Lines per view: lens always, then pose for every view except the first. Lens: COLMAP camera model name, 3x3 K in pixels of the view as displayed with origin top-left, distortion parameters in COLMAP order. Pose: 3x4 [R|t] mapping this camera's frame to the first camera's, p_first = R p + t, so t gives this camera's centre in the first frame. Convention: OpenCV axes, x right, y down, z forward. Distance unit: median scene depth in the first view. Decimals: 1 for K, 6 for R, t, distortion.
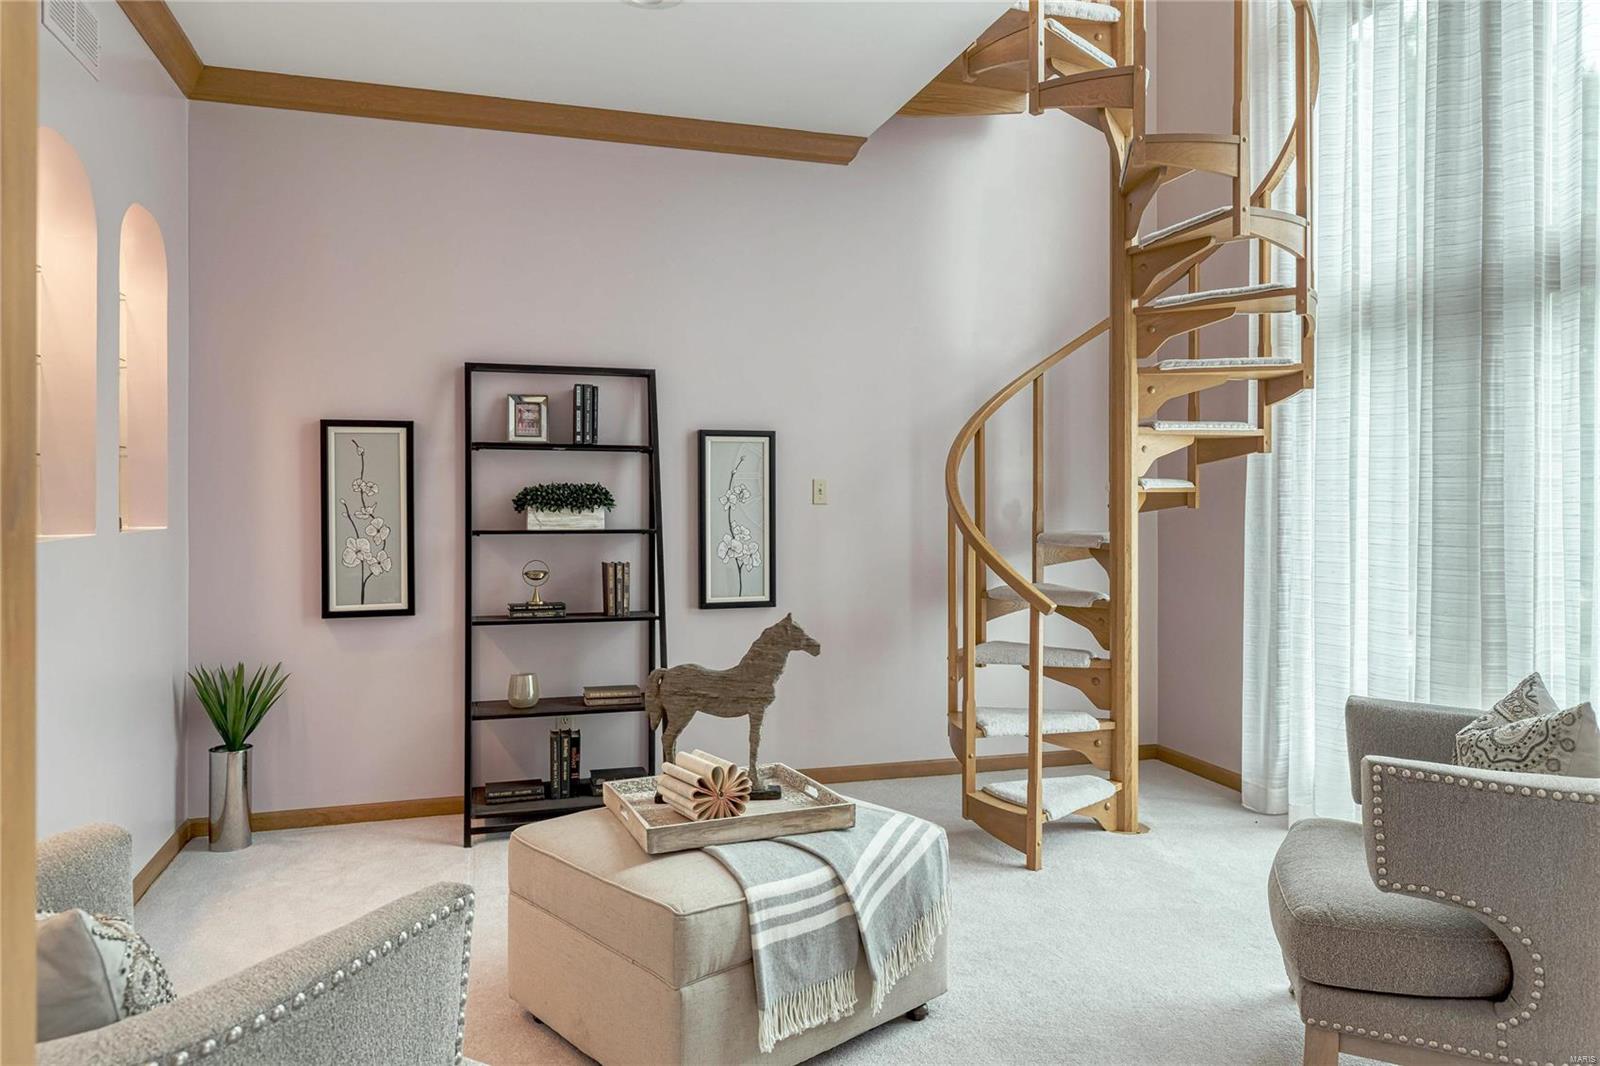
lens RADIAL K [[1090.2, 0, 832.6], [0, 1090.2, 486.1], [0, 0, 1]] dist [0.006161, 0.001273]
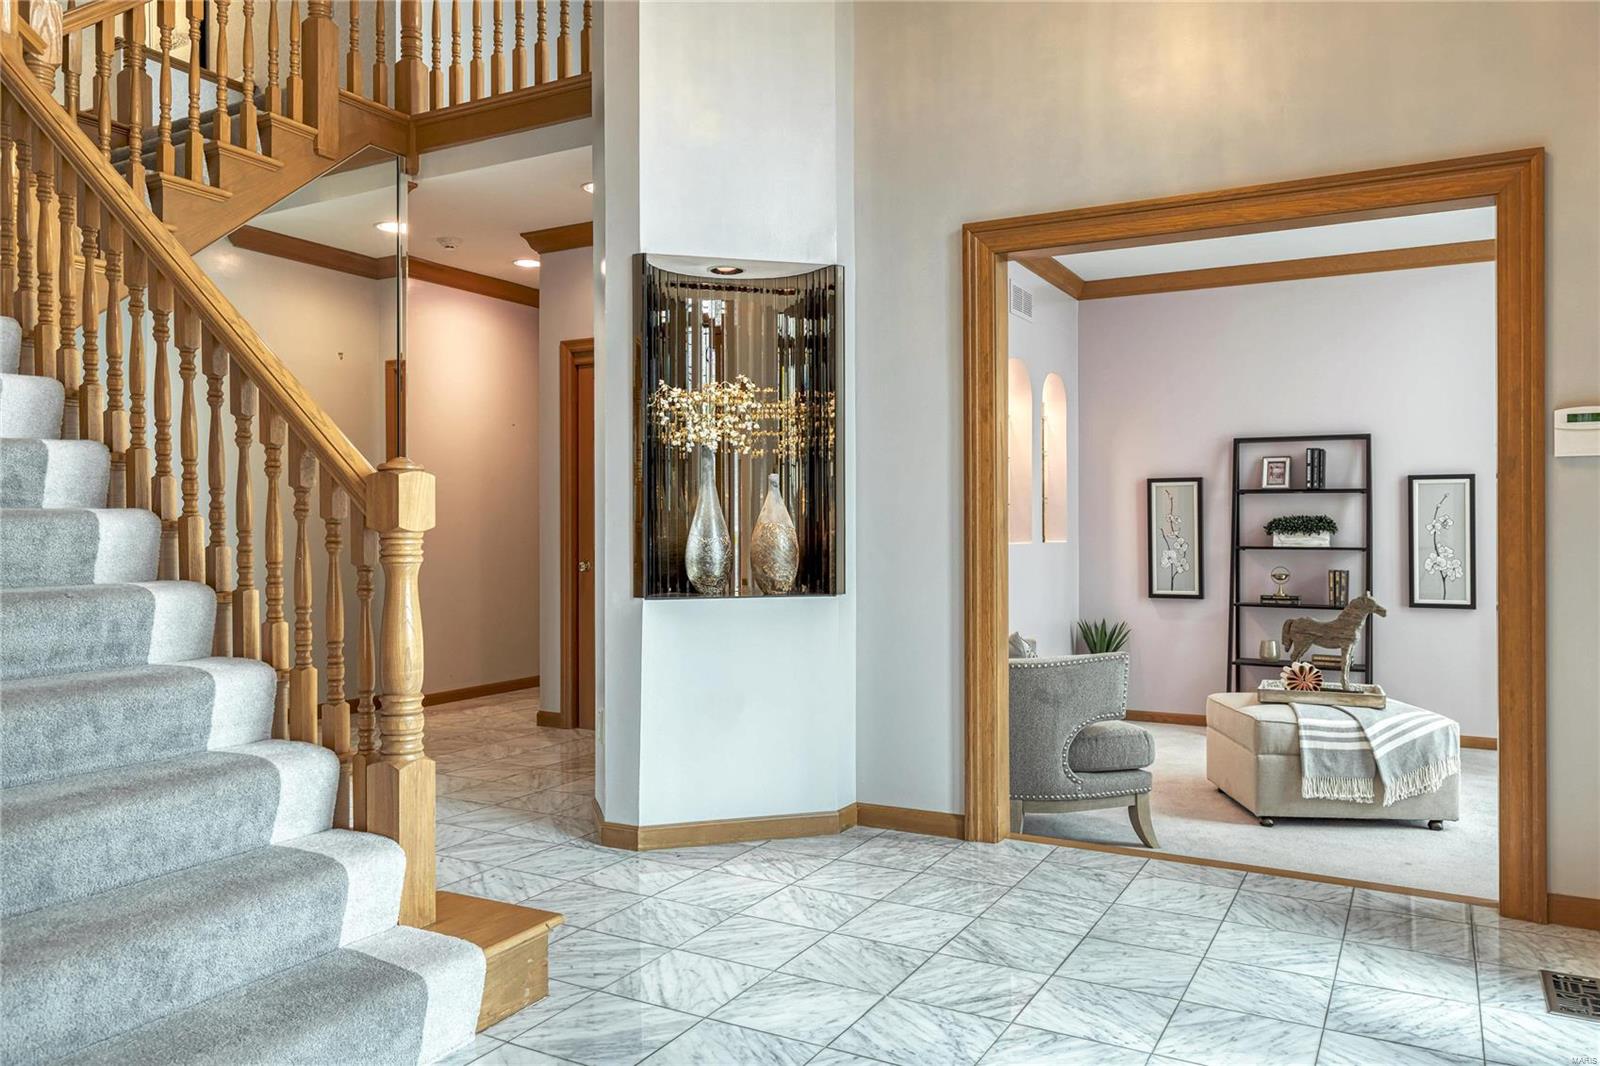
lens RADIAL K [[1092.3, 0, 800.5], [0, 1092.3, 527.1], [0, 0, 1]] dist [0.000042, -0.004033]
pose [[0.684659, 0.000228, -0.728863, 0.377233], [0.007433, 0.999946, 0.007295, -0.002946], [0.728825, -0.010413, 0.684620, -0.519332]]
